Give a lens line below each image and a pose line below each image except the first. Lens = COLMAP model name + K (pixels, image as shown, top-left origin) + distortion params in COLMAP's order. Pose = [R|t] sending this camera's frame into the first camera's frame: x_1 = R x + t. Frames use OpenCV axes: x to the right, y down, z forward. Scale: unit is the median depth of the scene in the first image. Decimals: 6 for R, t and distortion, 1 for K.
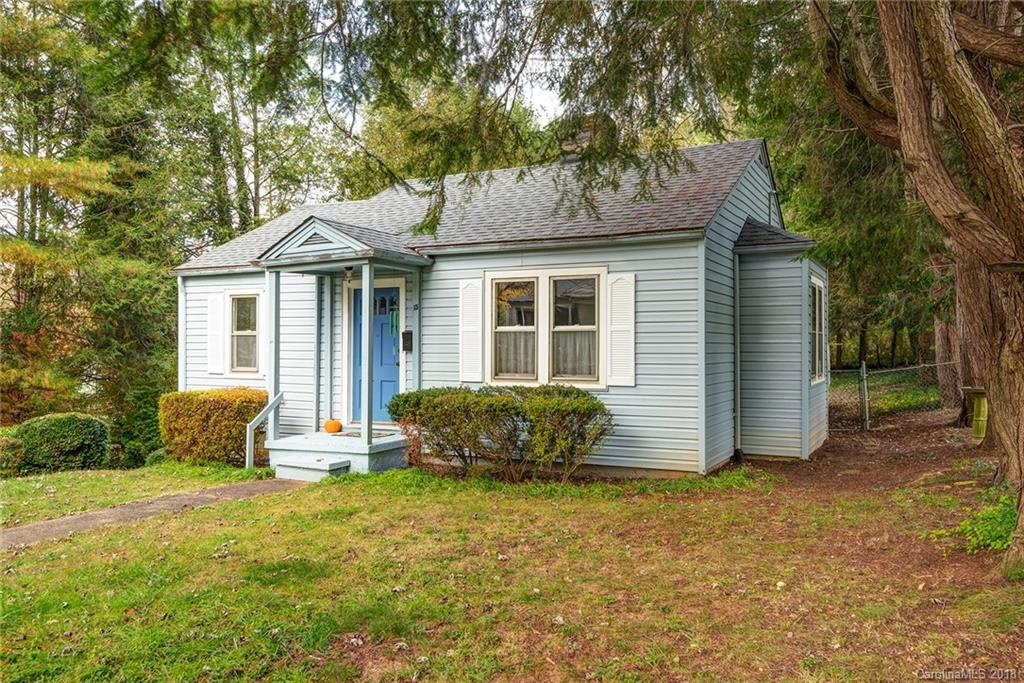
lens RADIAL K [[863.4, 0, 512.0], [0, 863.4, 341.5], [0, 0, 1]] dist [0.001292, -0.000006]
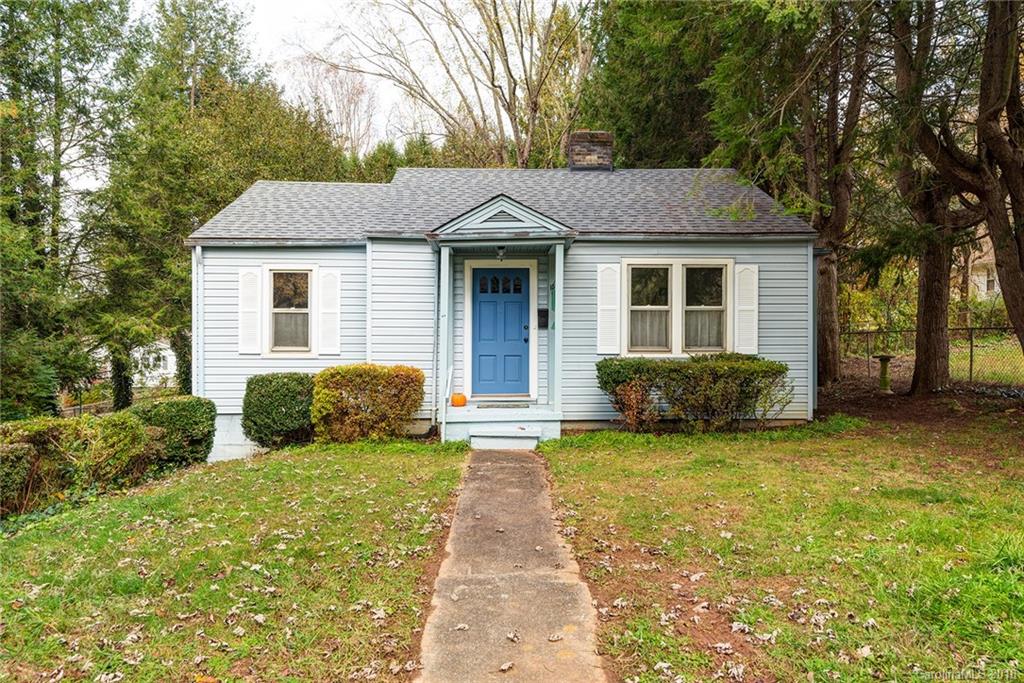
lens RADIAL K [[755.6, 0, 512.0], [0, 755.6, 341.5], [0, 0, 1]] dist [-0.002267, -0.000646]
pose [[0.860285, -0.001853, 0.509811, -0.679474], [-0.001263, 0.999983, 0.005767, 0.025000], [-0.509813, -0.005605, 0.860267, 0.218083]]
